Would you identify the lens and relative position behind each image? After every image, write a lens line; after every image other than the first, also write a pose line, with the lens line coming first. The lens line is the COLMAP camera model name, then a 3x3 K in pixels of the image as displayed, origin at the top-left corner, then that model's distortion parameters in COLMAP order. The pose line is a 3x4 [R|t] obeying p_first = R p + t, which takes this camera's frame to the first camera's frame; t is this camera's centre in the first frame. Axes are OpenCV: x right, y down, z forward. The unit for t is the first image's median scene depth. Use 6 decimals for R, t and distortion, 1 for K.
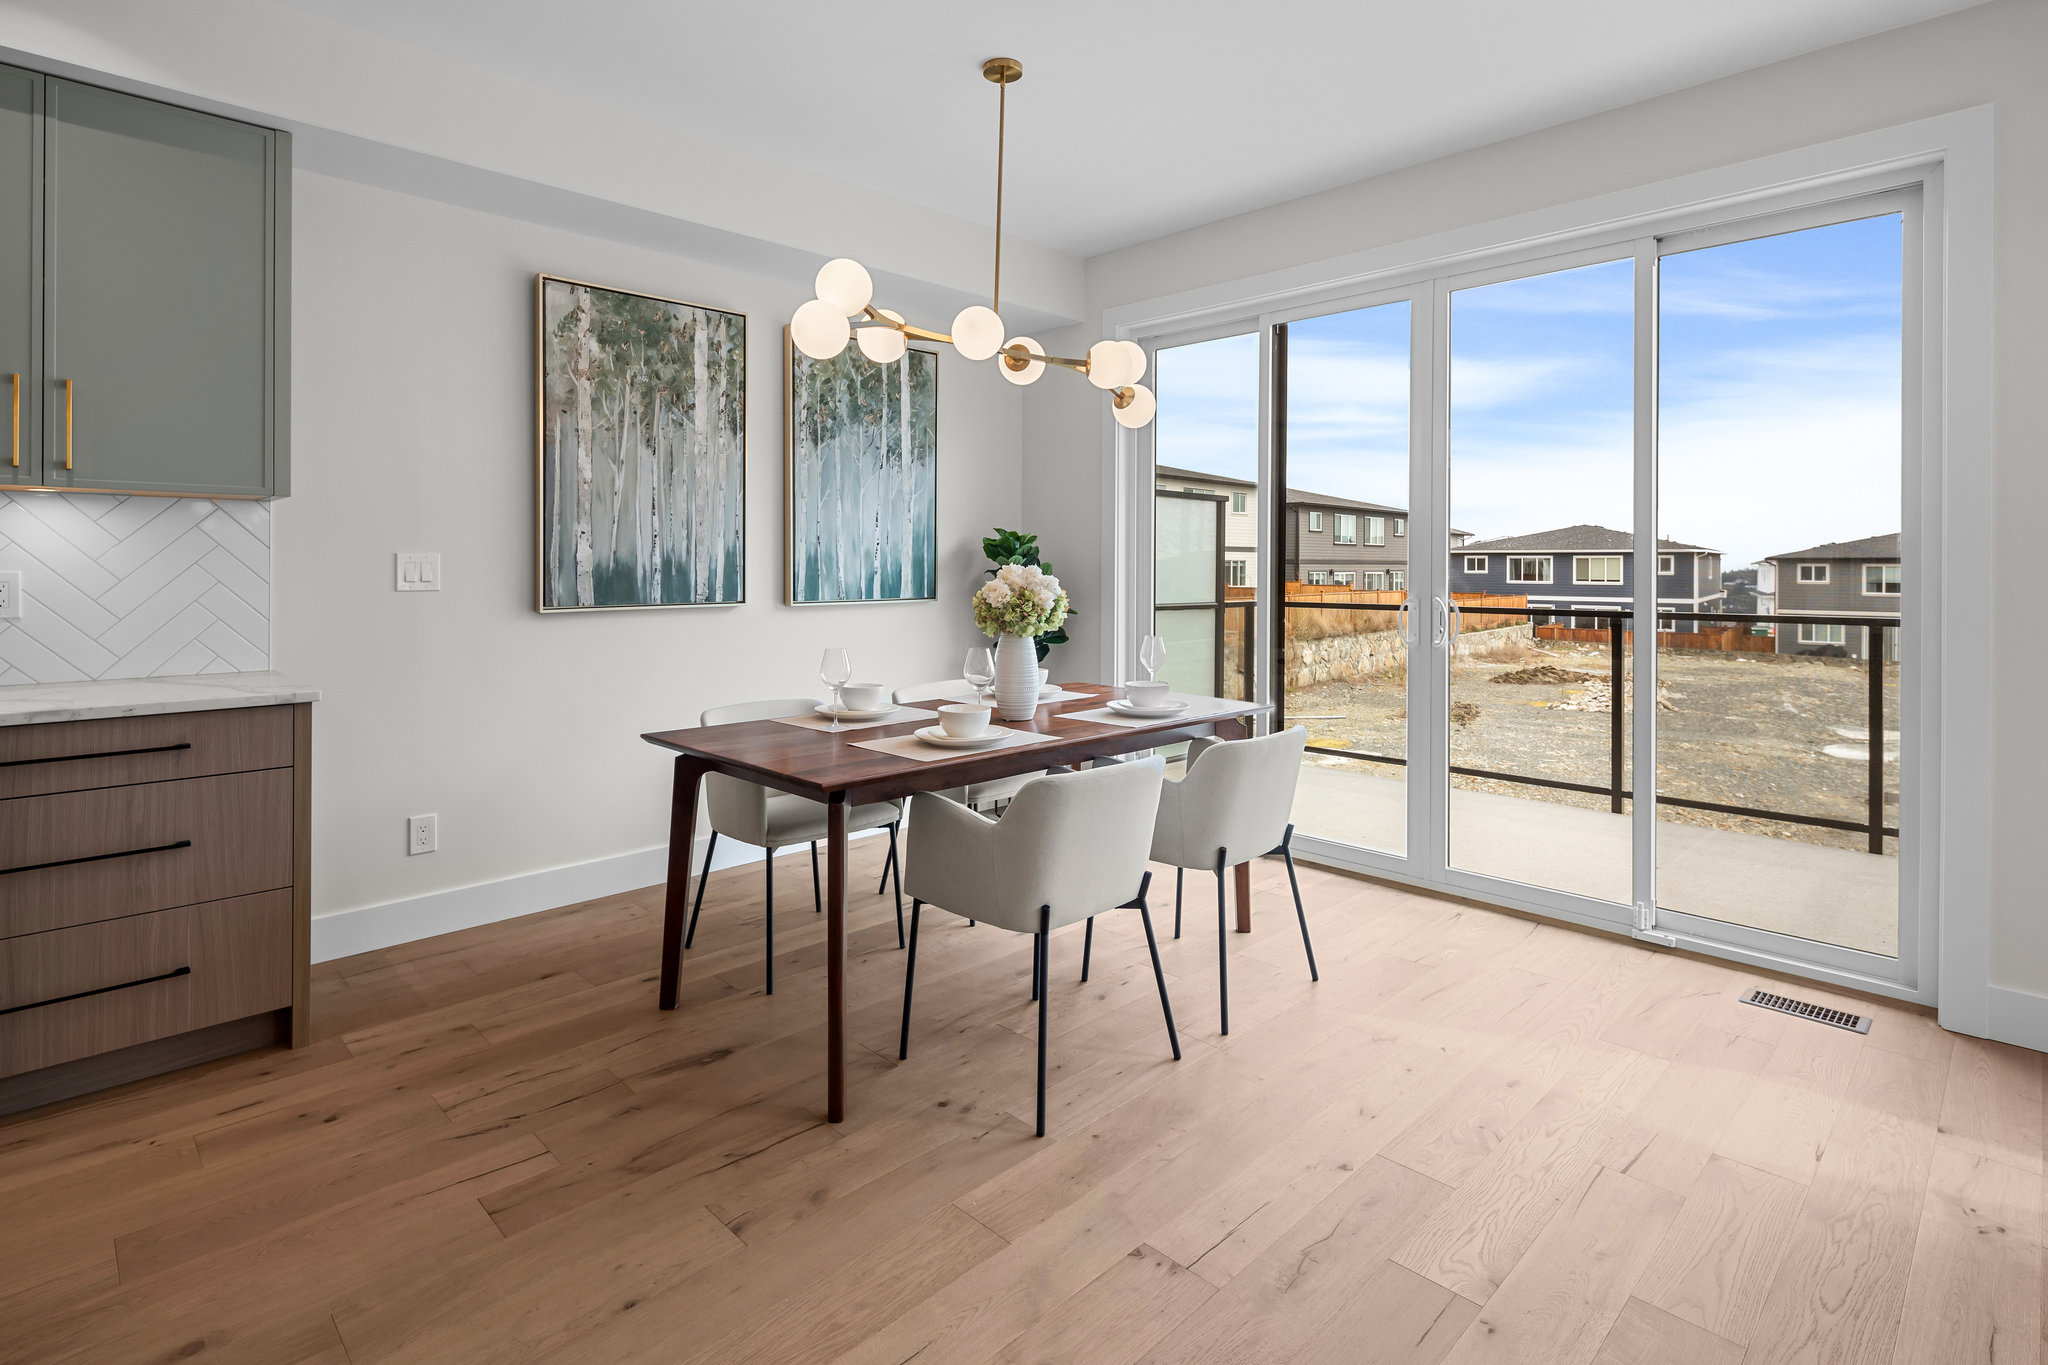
lens RADIAL K [[976.1, 0, 1024.0], [0, 976.1, 682.5], [0, 0, 1]] dist [-0.000954, -0.000929]
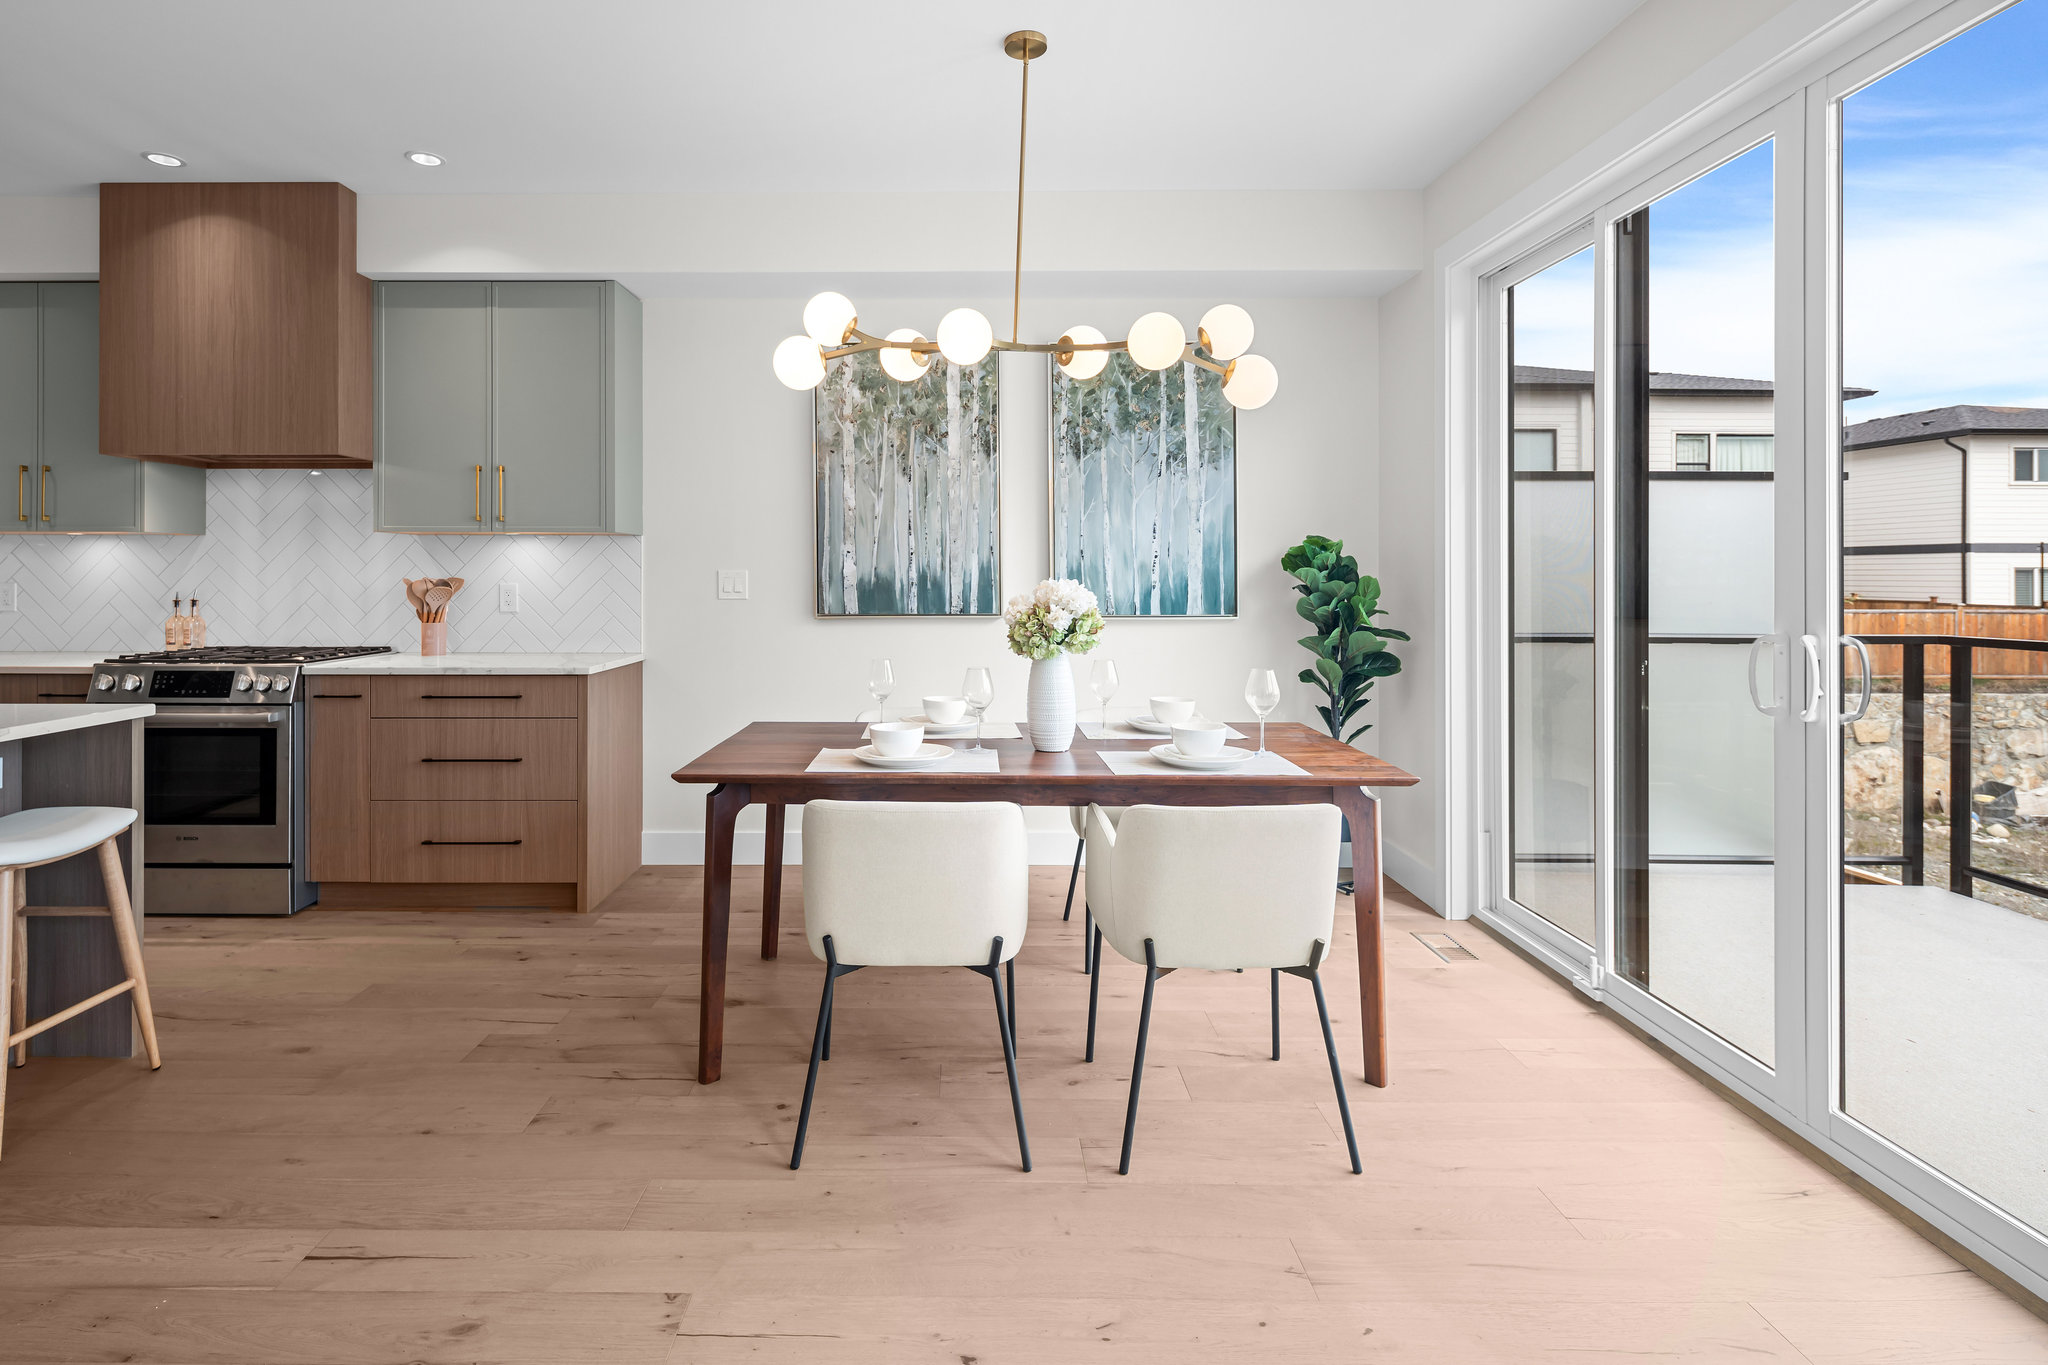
lens RADIAL K [[1008.5, 0, 1024.0], [0, 1008.5, 682.5], [0, 0, 1]] dist [0.002881, 0.000368]
pose [[0.714379, 0.070594, -0.696189, 0.529946], [-0.082307, 0.996469, 0.016585, -0.032041], [0.694902, 0.045453, 0.717667, 0.262917]]
